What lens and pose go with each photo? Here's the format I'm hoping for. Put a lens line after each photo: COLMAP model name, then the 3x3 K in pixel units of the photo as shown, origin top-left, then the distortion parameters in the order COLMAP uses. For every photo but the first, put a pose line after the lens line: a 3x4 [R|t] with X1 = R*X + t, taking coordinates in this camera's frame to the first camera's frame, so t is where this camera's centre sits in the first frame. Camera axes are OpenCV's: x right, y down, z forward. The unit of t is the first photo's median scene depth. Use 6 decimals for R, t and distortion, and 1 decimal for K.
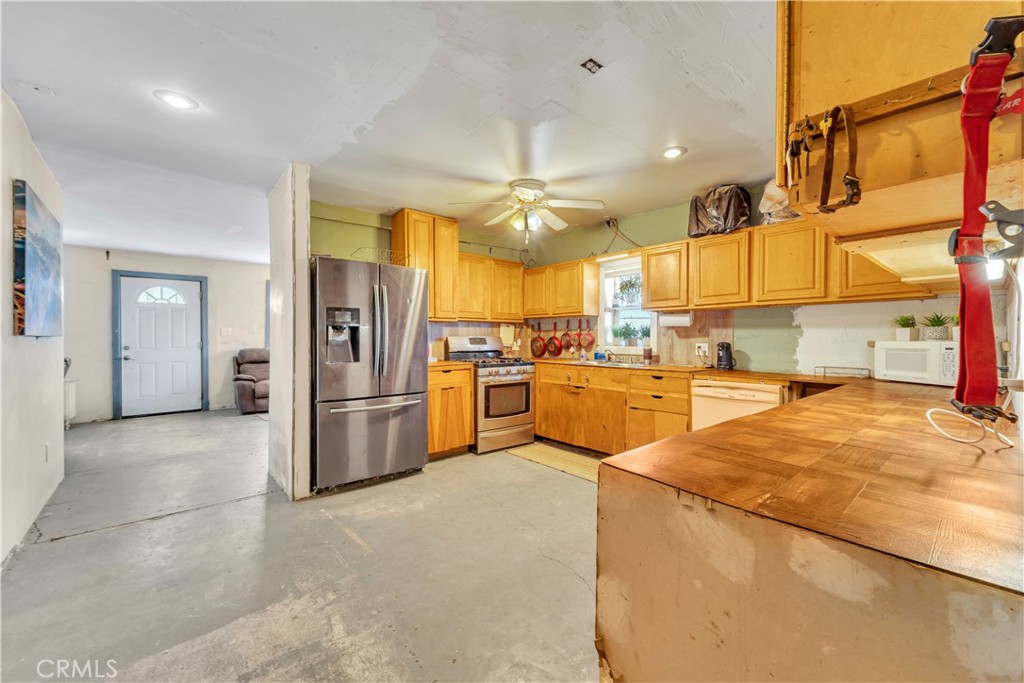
lens RADIAL K [[410.7, 0, 517.7], [0, 410.7, 341.1], [0, 0, 1]] dist [0.002486, 0.000113]
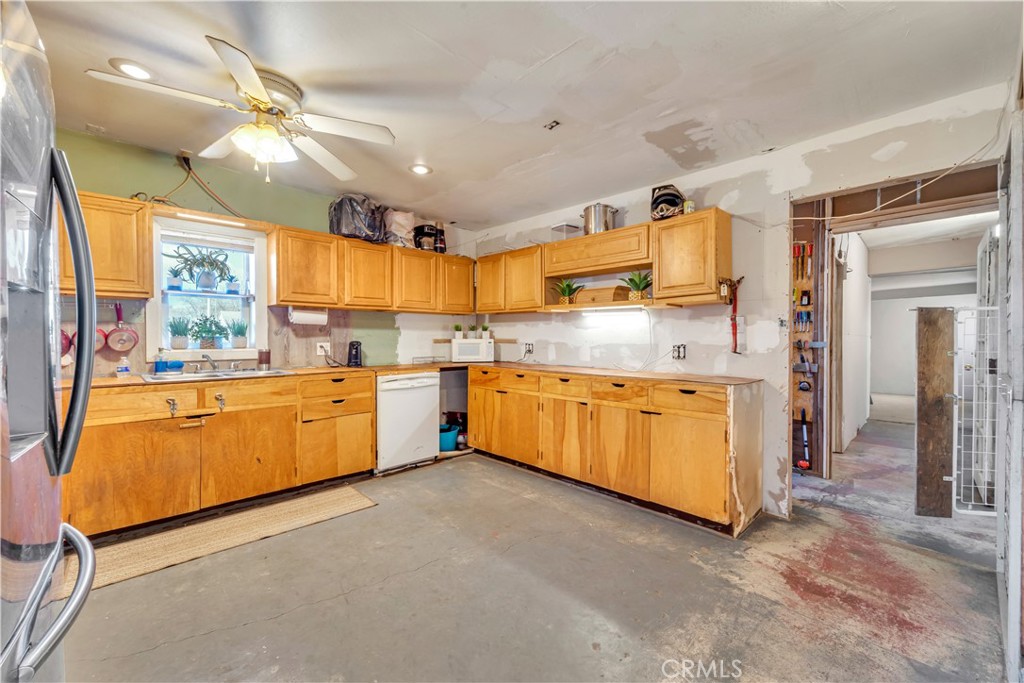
lens RADIAL K [[416.3, 0, 514.3], [0, 416.3, 341.9], [0, 0, 1]] dist [0.000785, -0.000284]
pose [[-0.069663, -0.012283, 0.997495, -0.588160], [0.006791, 0.999895, 0.012787, -0.006039], [-0.997547, 0.007665, -0.069572, 0.640762]]
